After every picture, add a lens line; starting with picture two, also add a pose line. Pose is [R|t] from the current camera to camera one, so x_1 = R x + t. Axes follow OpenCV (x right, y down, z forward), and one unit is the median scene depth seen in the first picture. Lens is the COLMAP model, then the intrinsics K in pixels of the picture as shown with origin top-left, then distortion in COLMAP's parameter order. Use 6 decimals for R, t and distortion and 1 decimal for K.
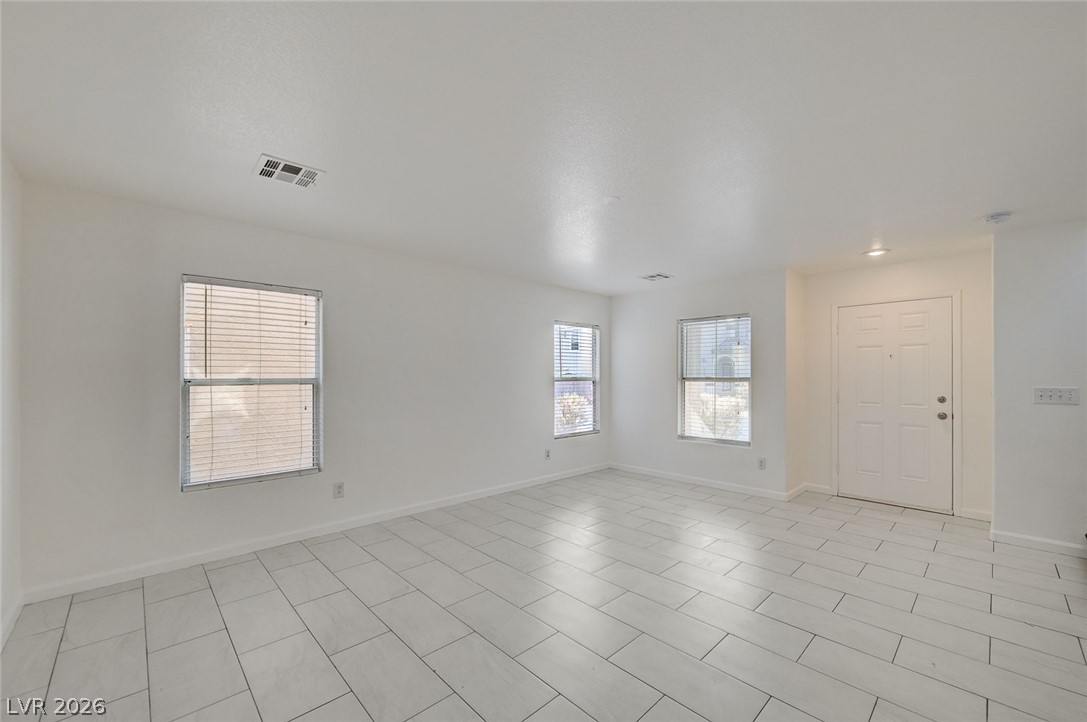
lens RADIAL K [[434.6, 0, 547.2], [0, 434.6, 376.1], [0, 0, 1]] dist [-0.004855, -0.000133]
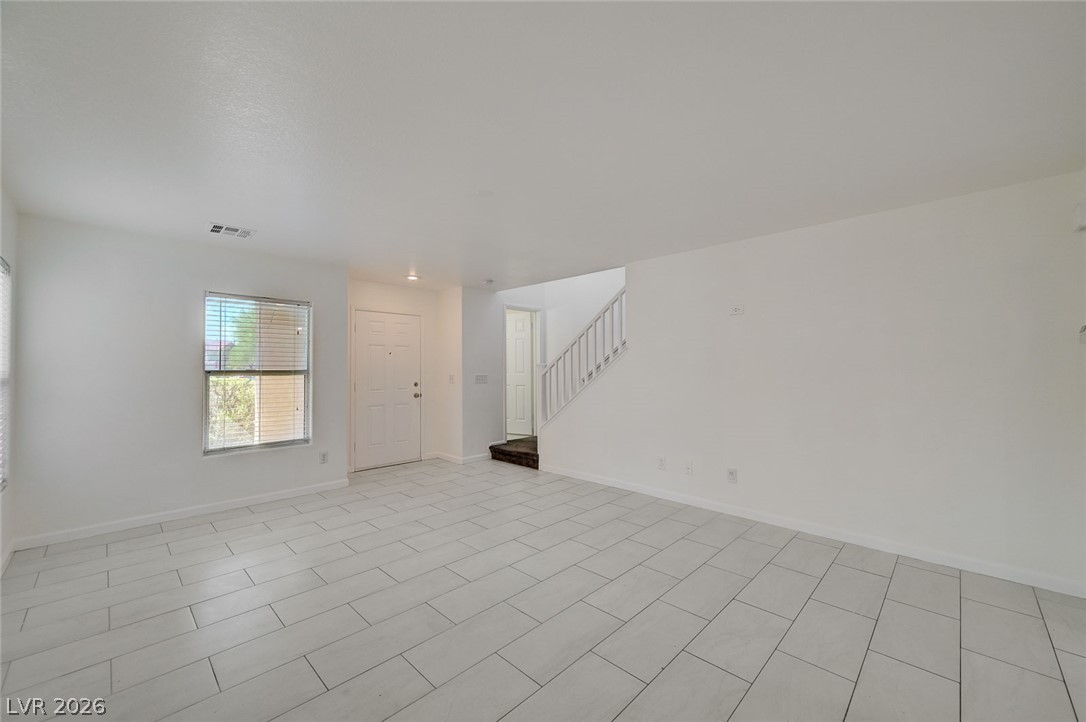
lens RADIAL K [[434.2, 0, 542.8], [0, 434.2, 362.6], [0, 0, 1]] dist [-0.004855, -0.000133]
pose [[-0.028165, 0.011030, 0.999542, -0.584173], [0.001724, 0.999938, -0.010986, -0.003329], [-0.999602, 0.001414, -0.028182, 0.608010]]
